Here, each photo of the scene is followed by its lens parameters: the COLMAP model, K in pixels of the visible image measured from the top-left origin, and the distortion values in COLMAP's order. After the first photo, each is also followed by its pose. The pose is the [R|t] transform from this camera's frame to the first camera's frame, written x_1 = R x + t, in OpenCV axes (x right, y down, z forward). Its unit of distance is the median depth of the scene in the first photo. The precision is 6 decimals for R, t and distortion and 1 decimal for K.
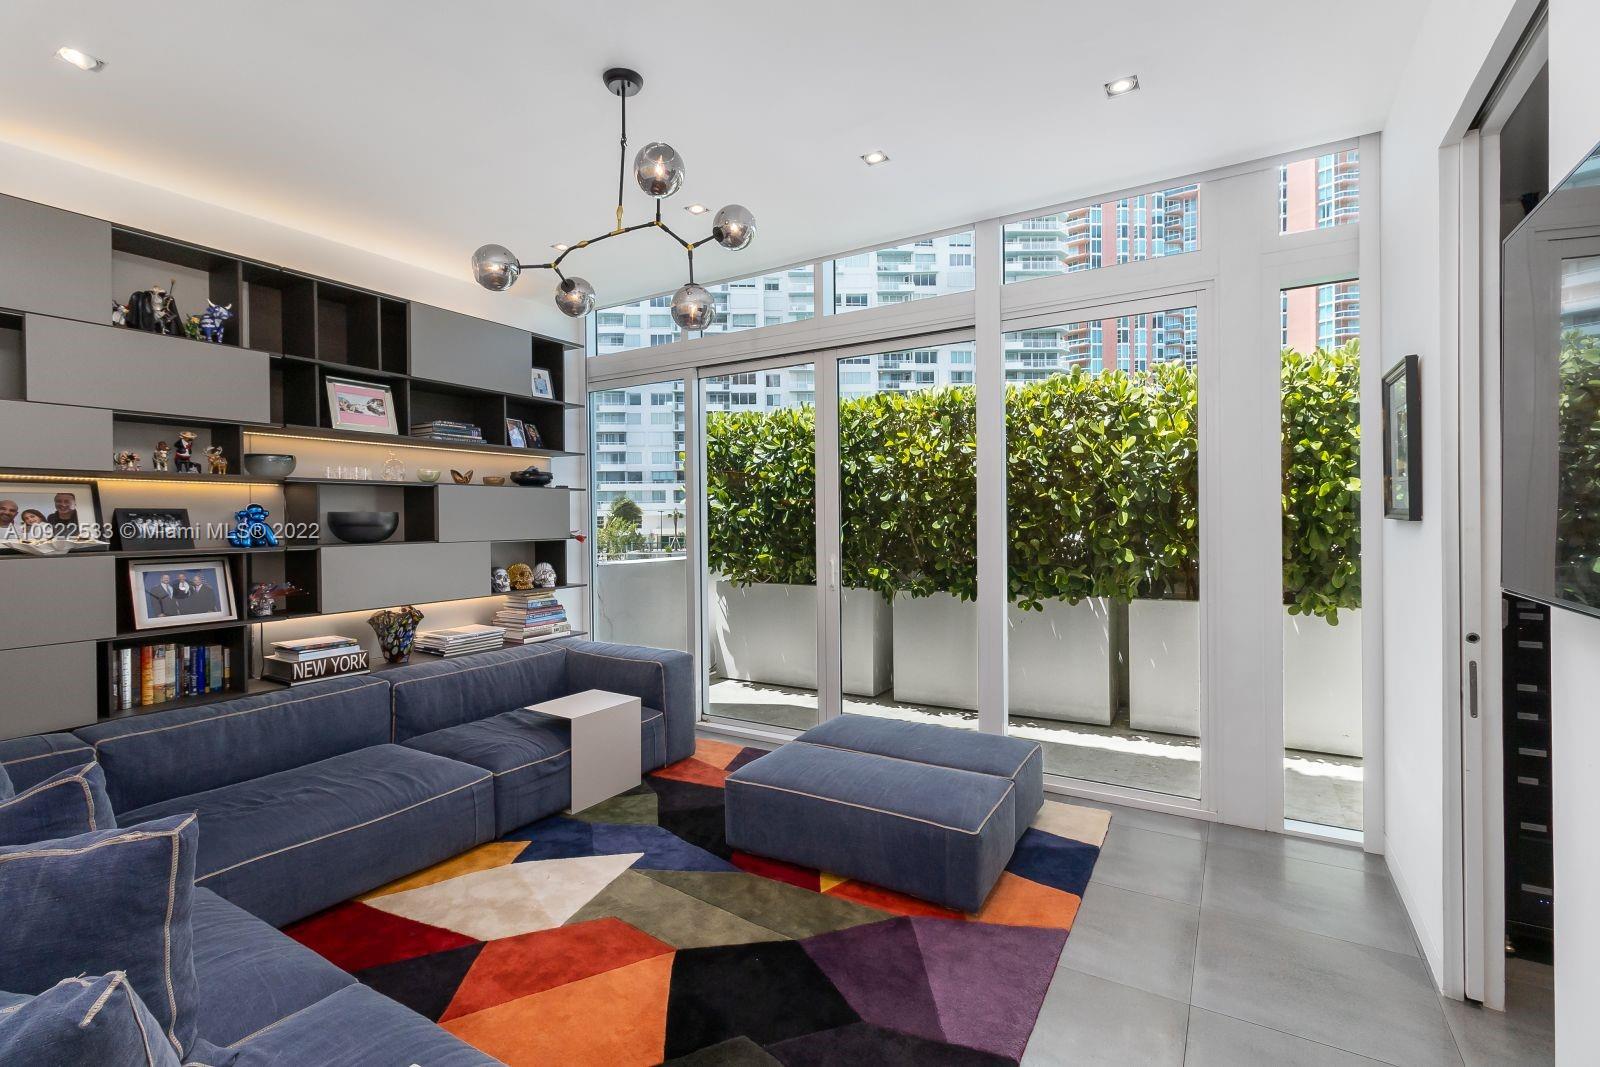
lens RADIAL K [[731.9, 0, 797.3], [0, 731.9, 521.0], [0, 0, 1]] dist [0.000866, -0.000284]
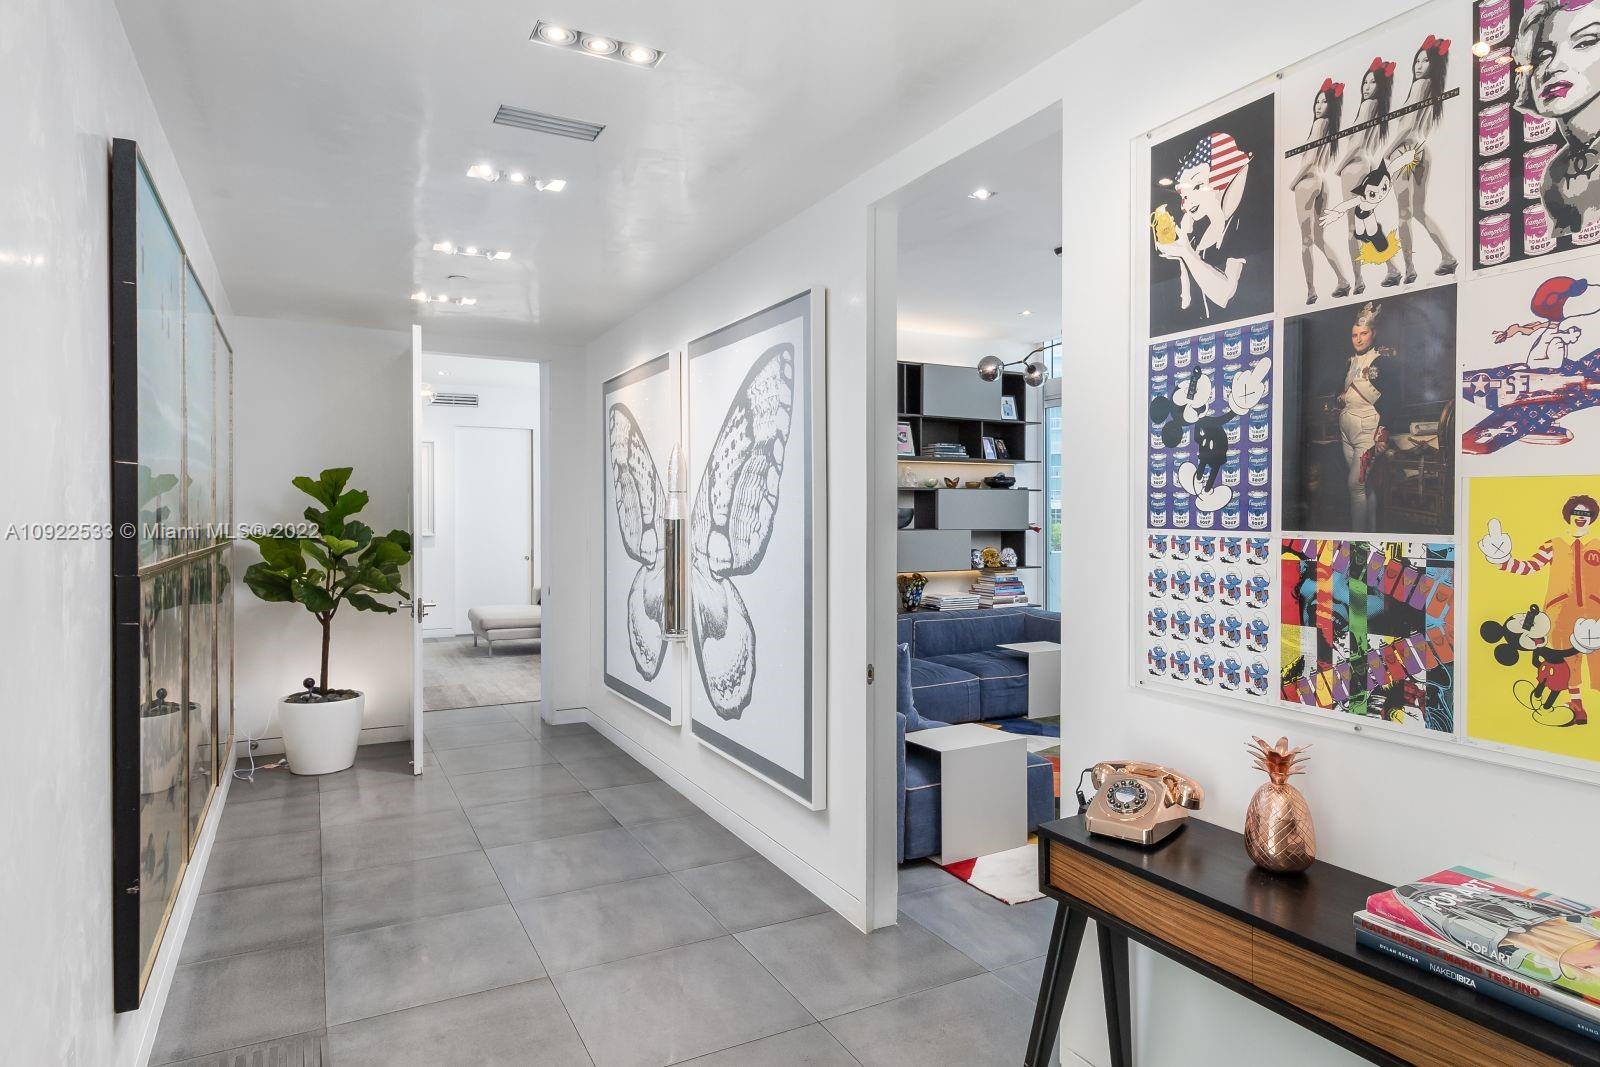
lens RADIAL K [[897.7, 0, 800.0], [0, 897.7, 505.2], [0, 0, 1]] dist [-0.000795, 0.000438]
pose [[0.854678, 0.011684, -0.519027, 0.167093], [-0.015213, 0.999881, -0.002543, -0.008719], [0.518935, 0.010070, 0.854754, -0.567480]]
